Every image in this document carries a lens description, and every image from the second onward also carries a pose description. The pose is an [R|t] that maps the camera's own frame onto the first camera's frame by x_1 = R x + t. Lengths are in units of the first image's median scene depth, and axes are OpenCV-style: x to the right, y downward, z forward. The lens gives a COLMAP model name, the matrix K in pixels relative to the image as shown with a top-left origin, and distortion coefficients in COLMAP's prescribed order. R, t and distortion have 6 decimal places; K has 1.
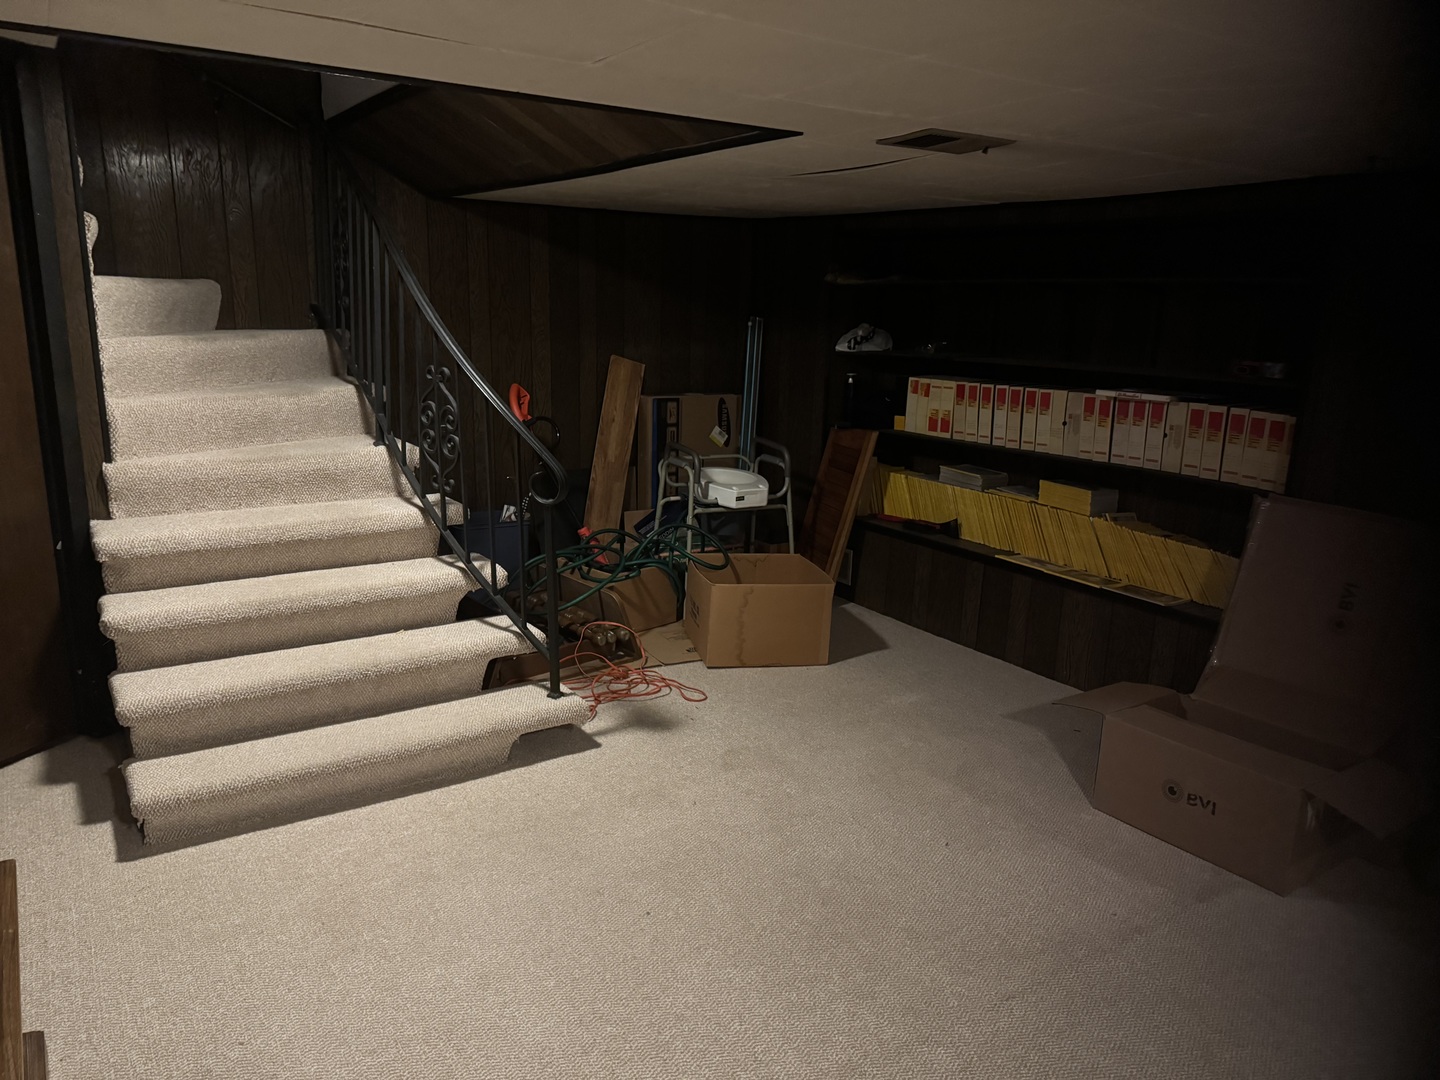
lens RADIAL K [[1028.2, 0, 720.0], [0, 1028.2, 540.0], [0, 0, 1]] dist [0.003966, -0.001668]
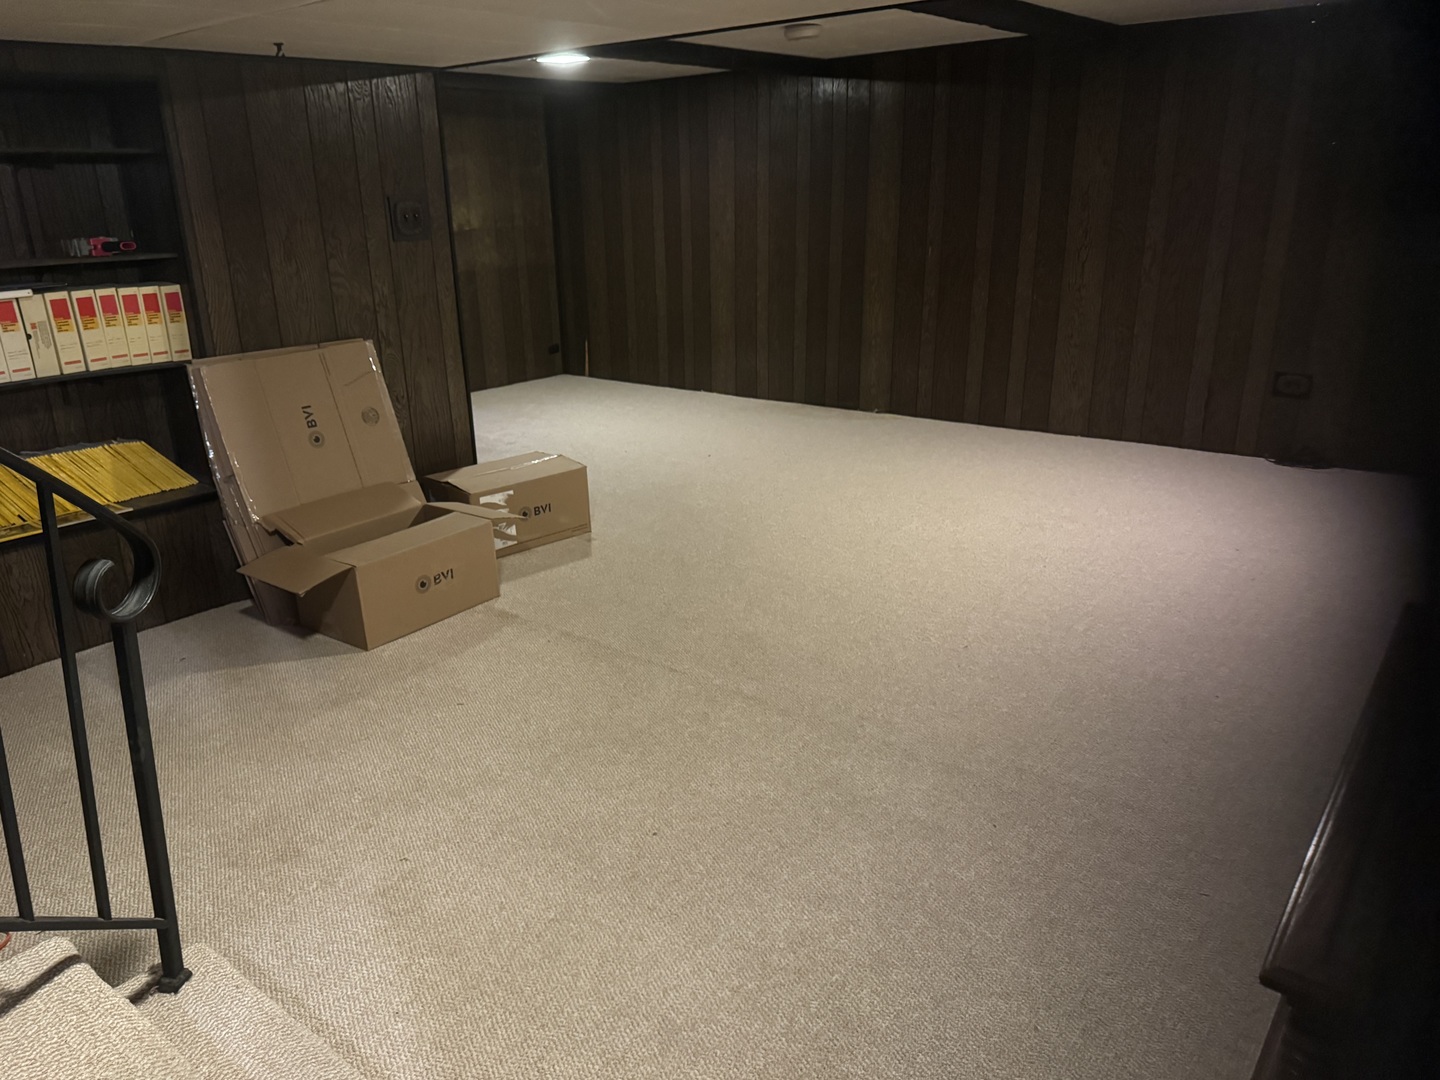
lens RADIAL K [[1028.2, 0, 720.0], [0, 1028.2, 540.0], [0, 0, 1]] dist [0.003966, -0.001668]
pose [[-0.307593, -0.339125, 0.889034, -0.602017], [0.222276, 0.882872, 0.413679, -0.190135], [-0.925192, 0.324856, -0.196186, 0.730633]]
